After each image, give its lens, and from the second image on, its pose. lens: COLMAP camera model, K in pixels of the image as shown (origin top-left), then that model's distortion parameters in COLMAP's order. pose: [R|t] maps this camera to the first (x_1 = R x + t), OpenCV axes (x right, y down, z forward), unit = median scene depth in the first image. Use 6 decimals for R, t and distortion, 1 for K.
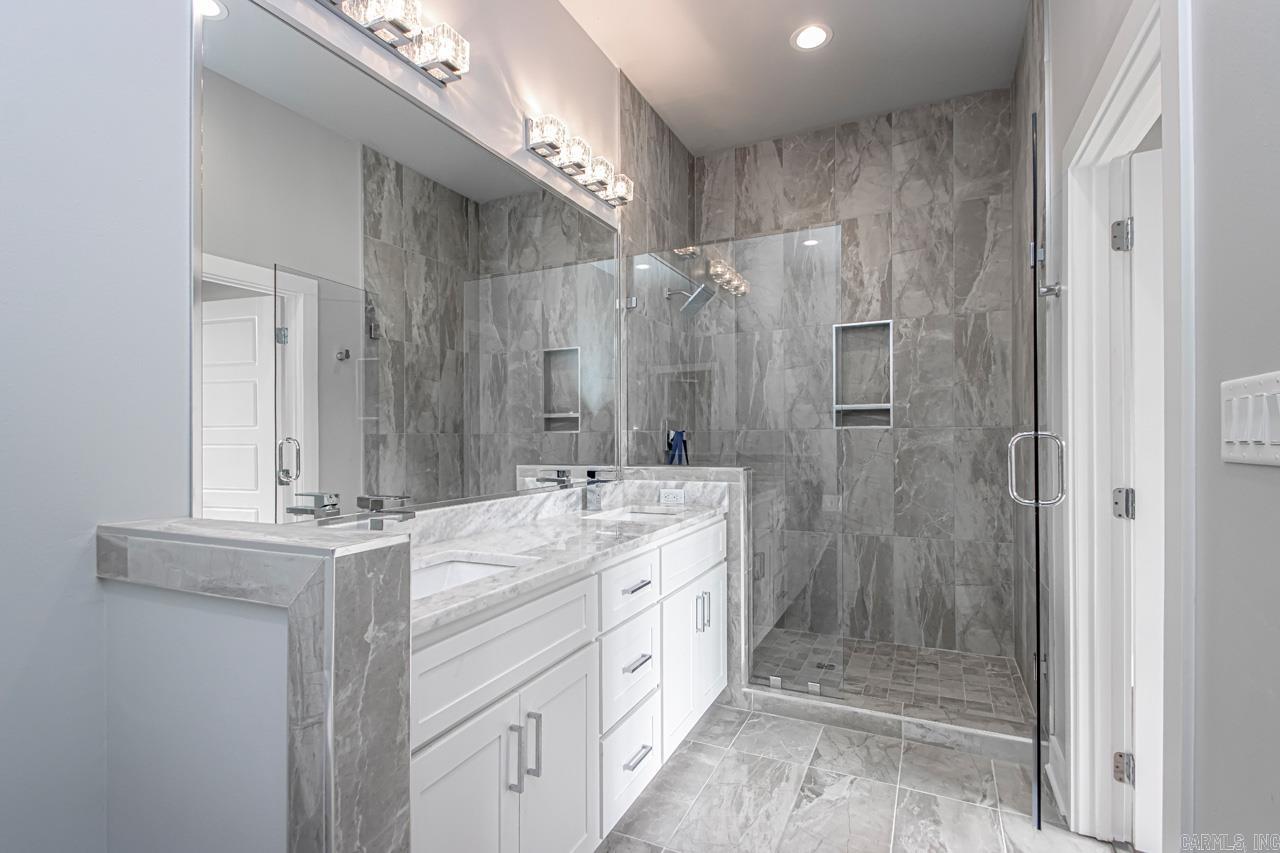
lens RADIAL K [[602.0, 0, 646.2], [0, 602.0, 436.6], [0, 0, 1]] dist [-0.001204, -0.000144]
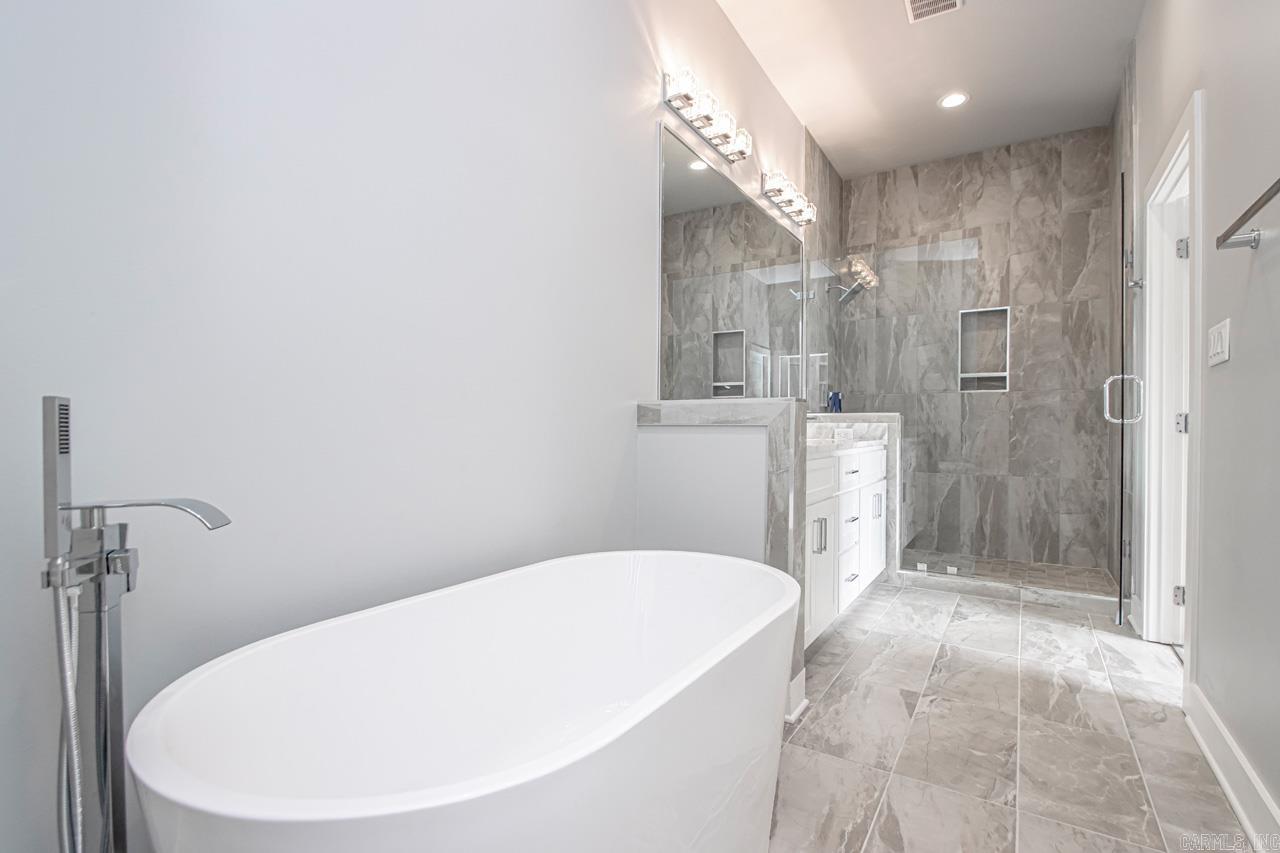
lens RADIAL K [[599.5, 0, 640.0], [0, 599.5, 426.5], [0, 0, 1]] dist [-0.015791, -0.001313]
pose [[0.991540, 0.017117, -0.128667, -0.200908], [-0.017667, 0.999839, -0.003137, 0.078064], [0.128593, 0.005384, 0.991683, -0.349765]]
